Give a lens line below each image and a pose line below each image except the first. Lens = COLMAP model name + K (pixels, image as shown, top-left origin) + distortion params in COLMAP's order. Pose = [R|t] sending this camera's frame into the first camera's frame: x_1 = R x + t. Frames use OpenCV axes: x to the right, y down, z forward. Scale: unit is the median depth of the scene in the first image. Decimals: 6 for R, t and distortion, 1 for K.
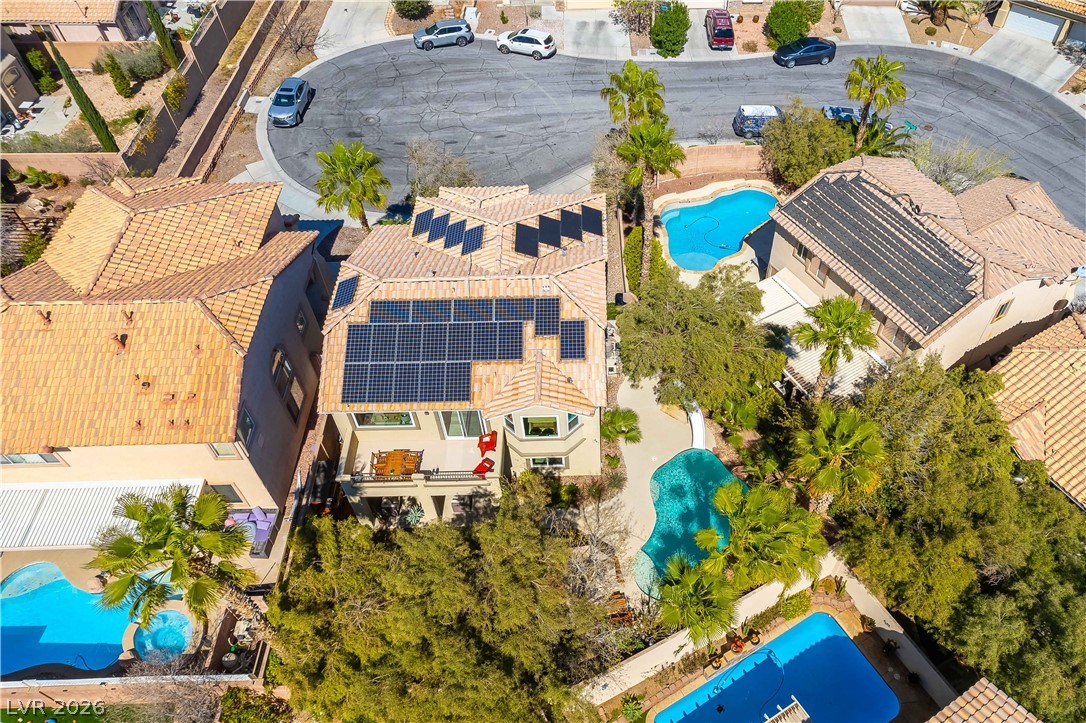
lens RADIAL K [[752.9, 0, 543.0], [0, 752.9, 361.5], [0, 0, 1]] dist [-0.063188, 0.068271]
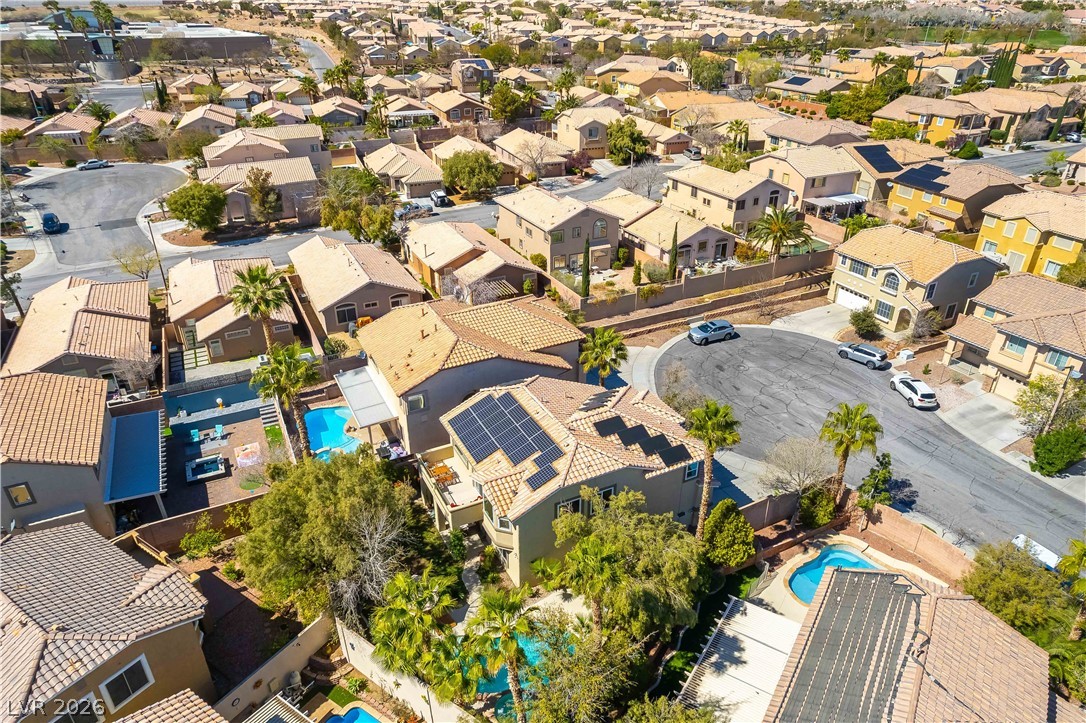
lens RADIAL K [[603.3, 0, 543.0], [0, 603.3, 361.5], [0, 0, 1]] dist [-0.037945, 0.000302]
pose [[0.479393, 0.451360, -0.752633, 0.681150], [-0.675891, 0.736913, 0.011421, -0.174592], [0.559780, 0.503223, 0.658341, 0.147790]]
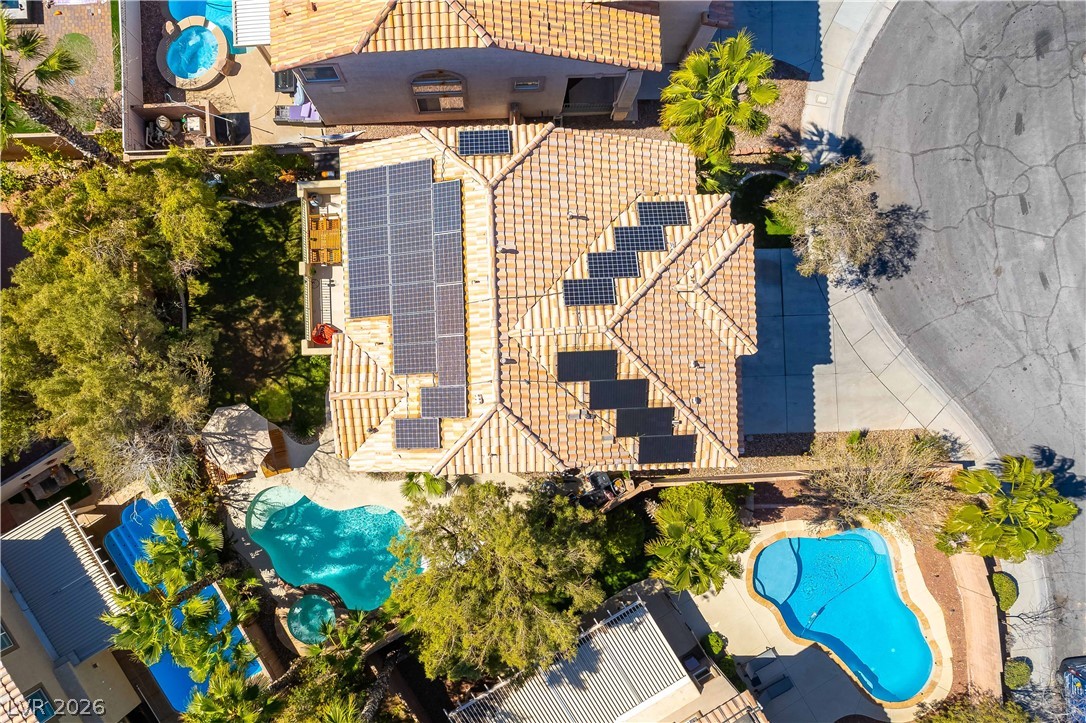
lens RADIAL K [[752.9, 0, 543.0], [0, 752.9, 361.5], [0, 0, 1]] dist [-0.063188, 0.068271]
pose [[0.063238, 0.997951, 0.009741, -0.035116], [-0.758930, 0.041749, 0.649833, -0.600931], [0.648094, -0.048487, 0.760015, 0.402946]]
